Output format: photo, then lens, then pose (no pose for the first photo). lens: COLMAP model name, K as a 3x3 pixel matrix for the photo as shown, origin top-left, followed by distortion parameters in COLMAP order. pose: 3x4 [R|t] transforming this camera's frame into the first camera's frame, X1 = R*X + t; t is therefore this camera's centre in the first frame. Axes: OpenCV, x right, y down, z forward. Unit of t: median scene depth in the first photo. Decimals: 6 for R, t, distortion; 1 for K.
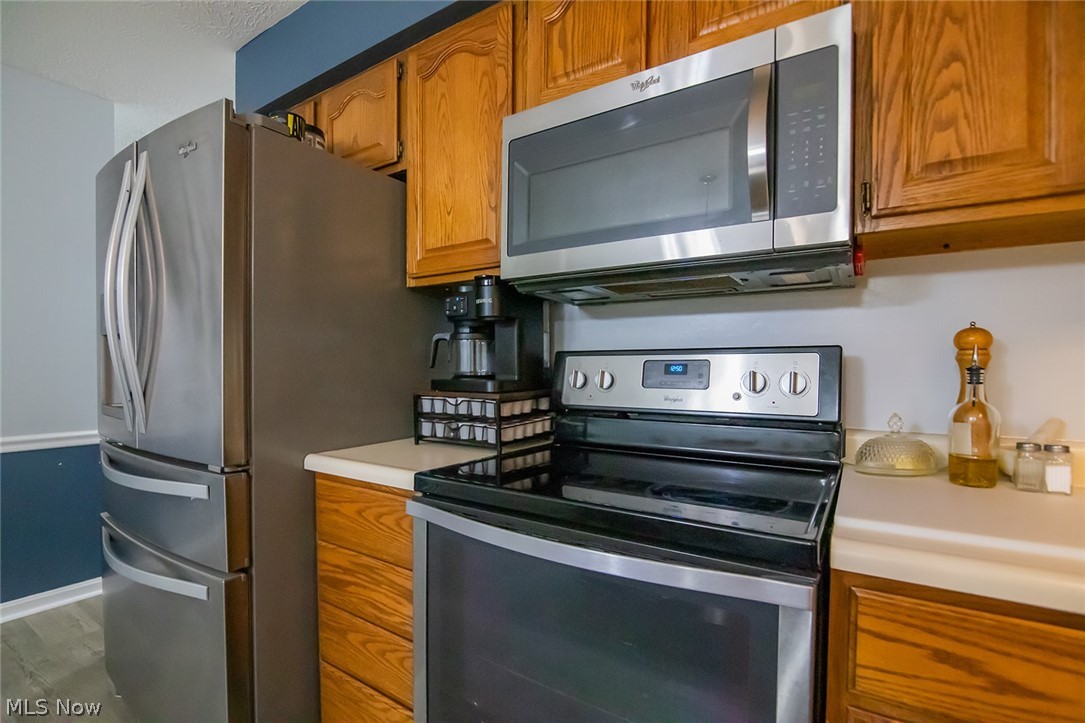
lens RADIAL K [[515.7, 0, 529.5], [0, 515.7, 378.1], [0, 0, 1]] dist [-0.017610, 0.000467]
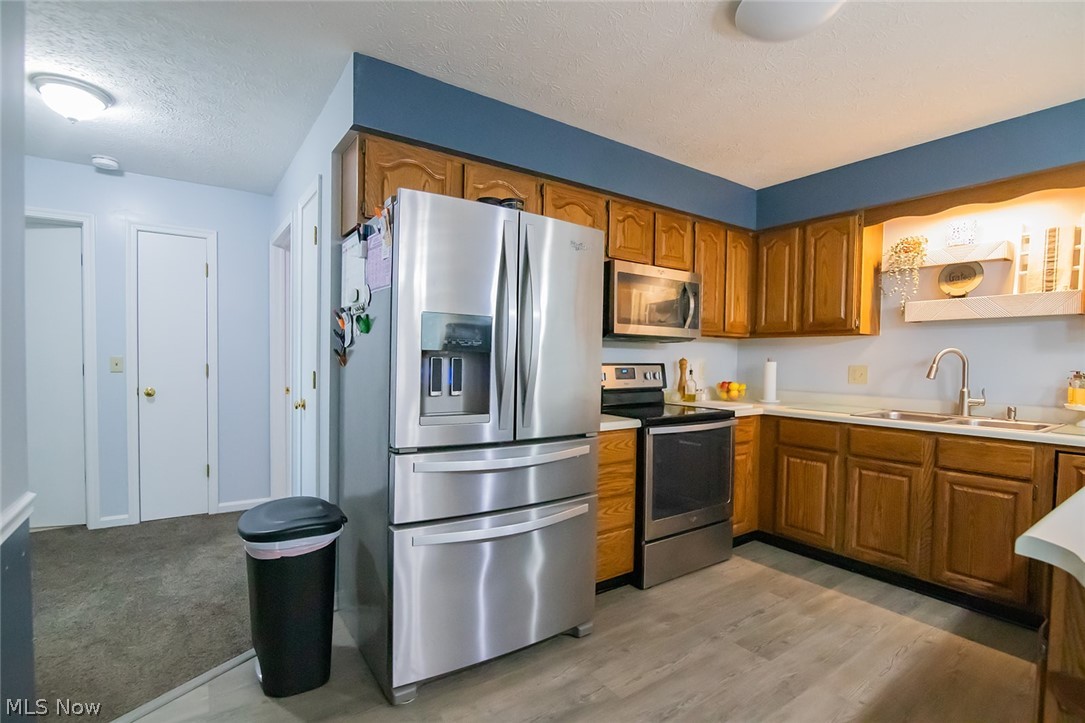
lens RADIAL K [[504.8, 0, 543.0], [0, 504.8, 375.6], [0, 0, 1]] dist [-0.012560, -0.007553]
pose [[0.361089, -0.031898, 0.931986, -2.239413], [0.005993, 0.999474, 0.031886, -0.080116], [-0.932512, -0.005928, 0.361090, 0.512550]]
